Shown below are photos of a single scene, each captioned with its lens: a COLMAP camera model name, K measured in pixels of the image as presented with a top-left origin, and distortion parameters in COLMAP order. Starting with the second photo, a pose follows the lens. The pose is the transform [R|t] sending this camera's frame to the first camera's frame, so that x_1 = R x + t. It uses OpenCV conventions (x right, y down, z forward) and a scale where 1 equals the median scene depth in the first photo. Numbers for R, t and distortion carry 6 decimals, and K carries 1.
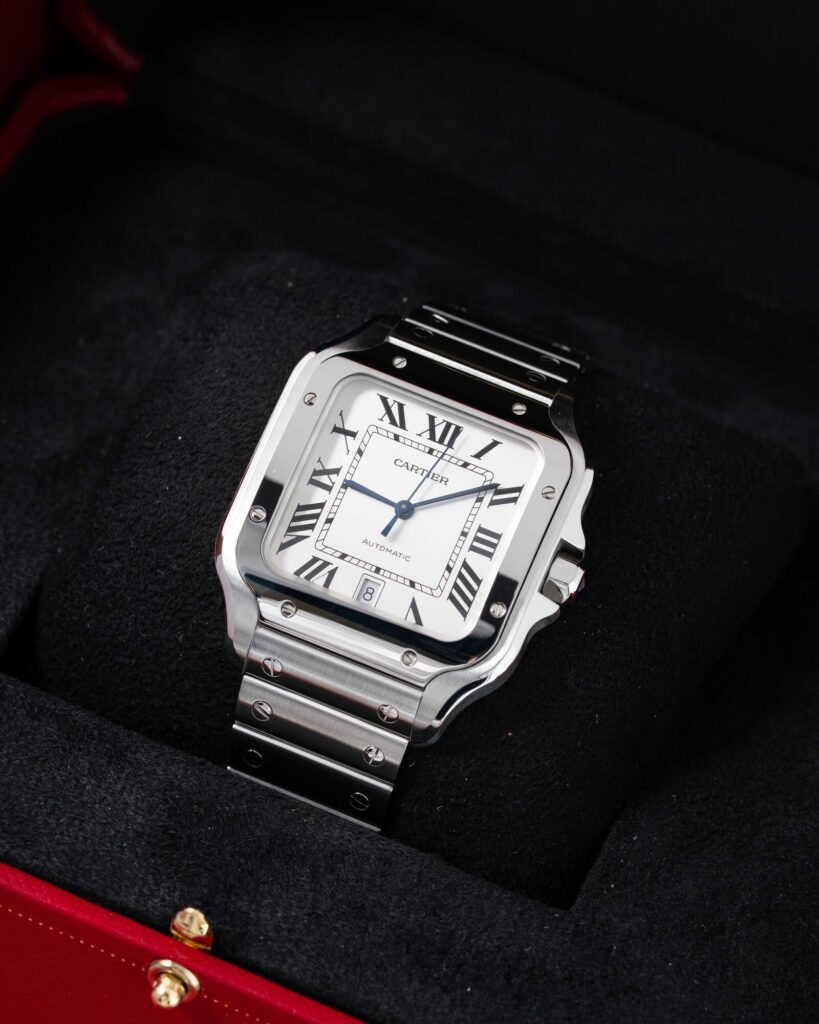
lens RADIAL K [[4228.9, 0, 409.5], [0, 4228.9, 512.0], [0, 0, 1]] dist [0.056075, -0.261209]
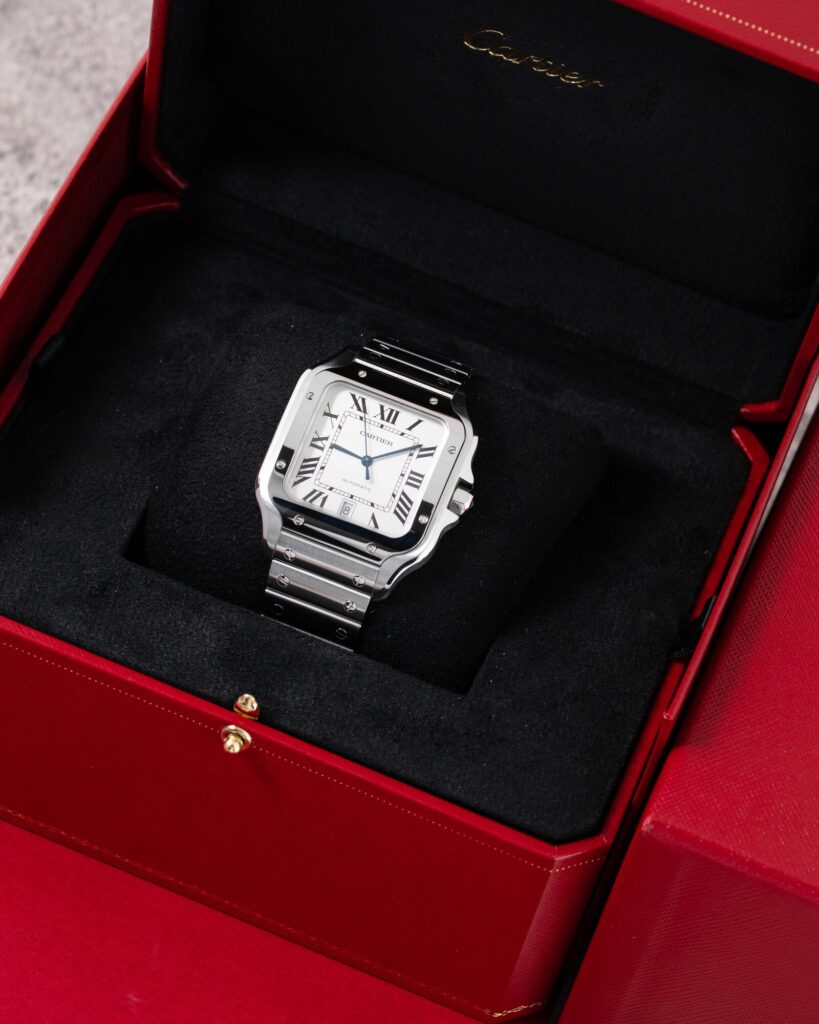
lens RADIAL K [[4228.9, 0, 409.5], [0, 4228.9, 512.0], [0, 0, 1]] dist [0.056075, -0.261209]
pose [[0.998973, -0.009599, 0.044292, -0.059284], [0.009228, 0.999921, 0.008557, 0.005556], [-0.044371, -0.008139, 0.998982, -0.692905]]
